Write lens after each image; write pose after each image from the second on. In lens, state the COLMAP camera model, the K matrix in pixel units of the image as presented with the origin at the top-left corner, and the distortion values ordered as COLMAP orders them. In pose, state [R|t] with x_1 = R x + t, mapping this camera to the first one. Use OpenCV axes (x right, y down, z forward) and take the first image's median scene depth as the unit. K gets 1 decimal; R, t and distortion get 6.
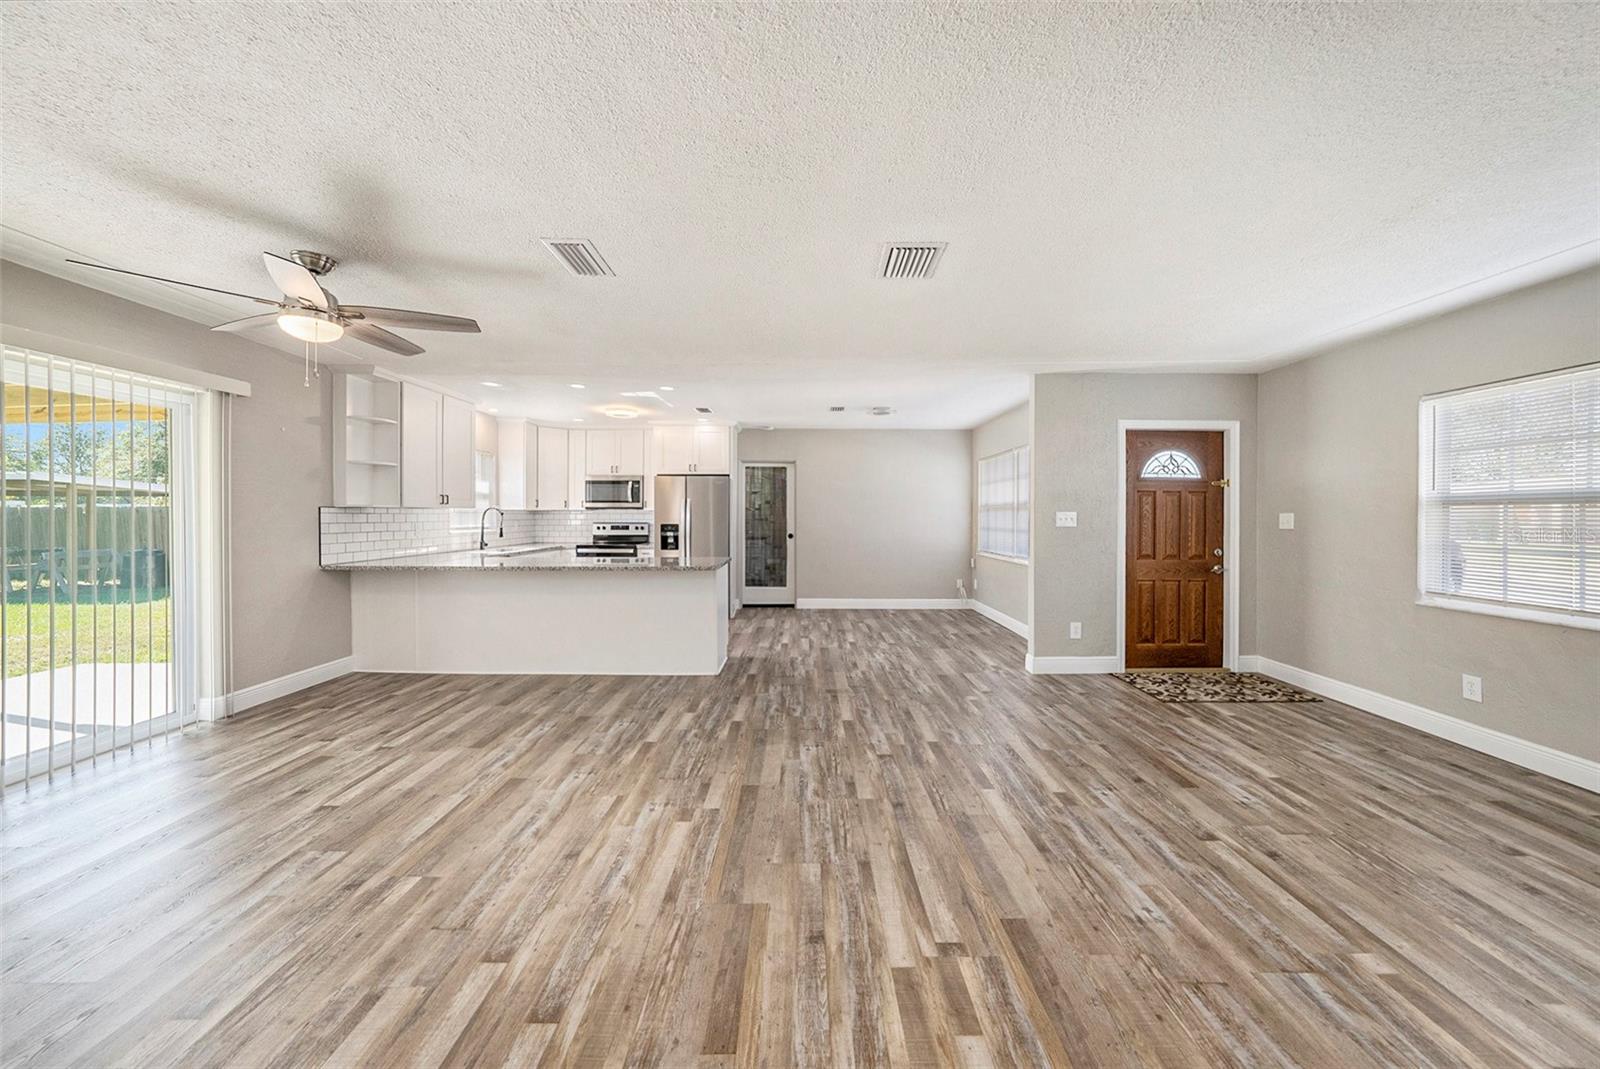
lens RADIAL K [[581.5, 0, 801.8], [0, 581.5, 524.3], [0, 0, 1]] dist [-0.031544, 0.008049]
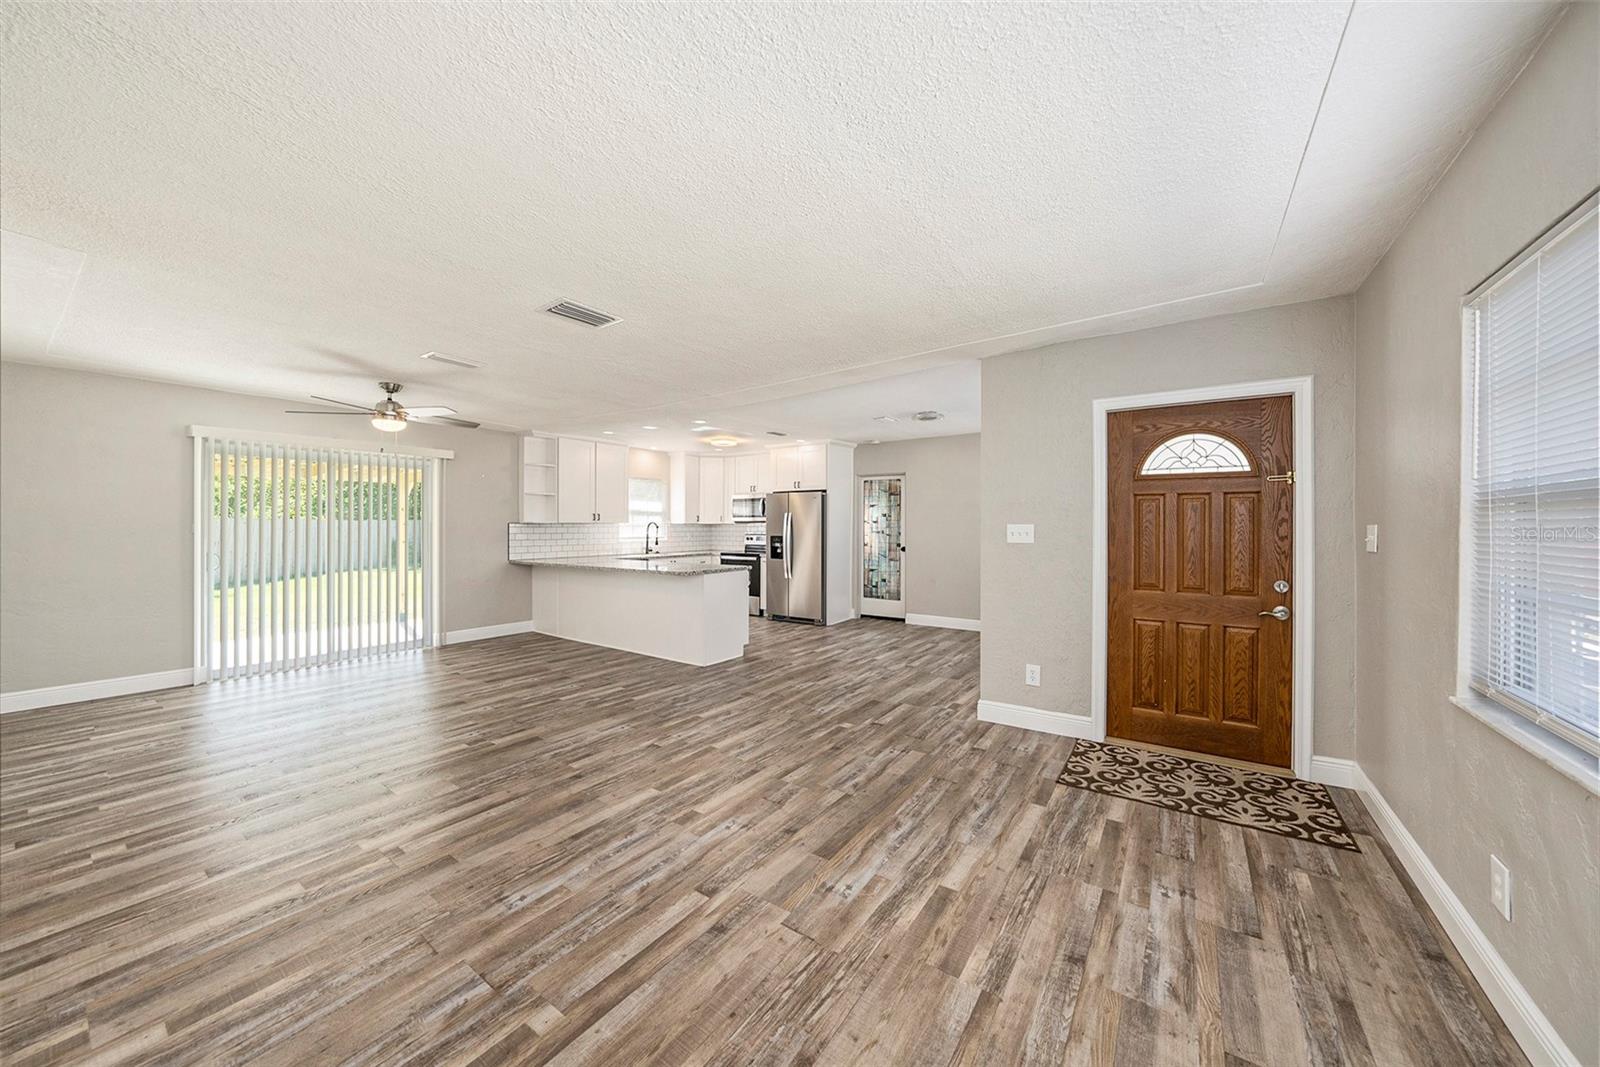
lens RADIAL K [[581.5, 0, 801.8], [0, 581.5, 523.3], [0, 0, 1]] dist [-0.031544, 0.008049]
pose [[0.808851, -0.005702, -0.587986, 0.837814], [-0.006639, 0.999801, -0.018828, -0.006513], [0.587976, 0.019133, 0.808652, 0.212920]]
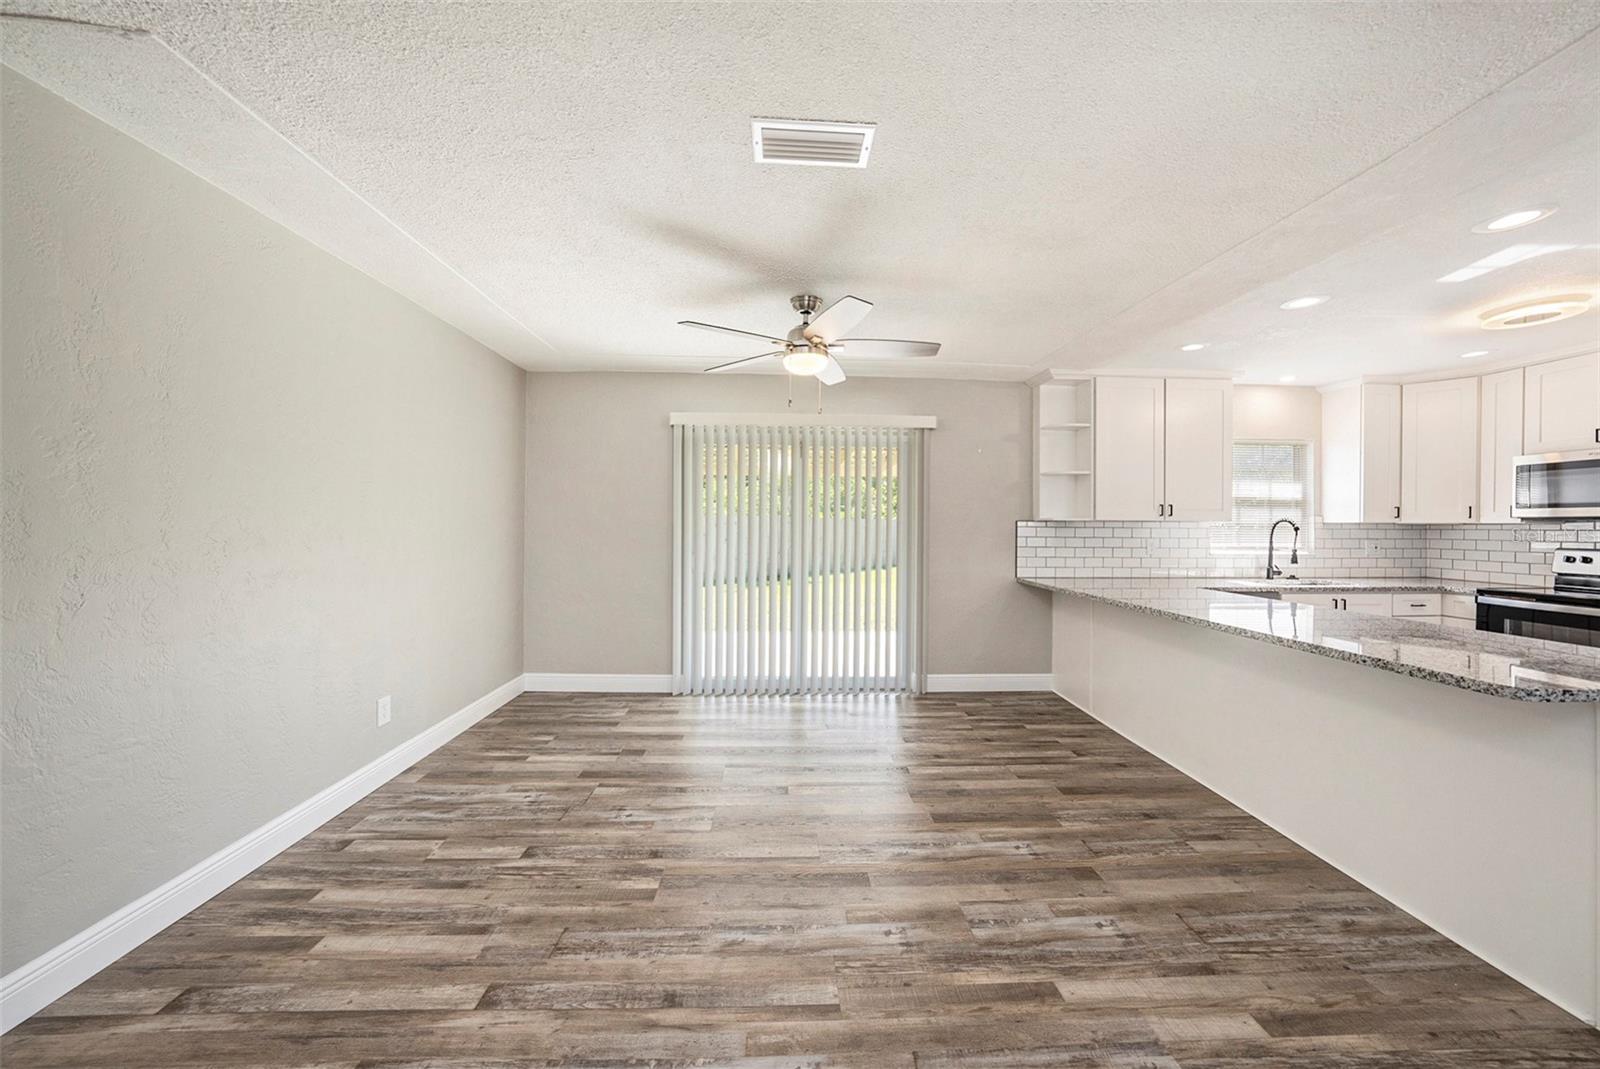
lens RADIAL K [[559.4, 0, 800.0], [0, 559.4, 534.5], [0, 0, 1]] dist [-0.029431, 0.006711]
pose [[0.029507, 0.015063, -0.999451, 0.166779], [-0.021476, 0.999665, 0.014432, -0.013728], [0.999334, 0.021038, 0.029820, 0.653966]]
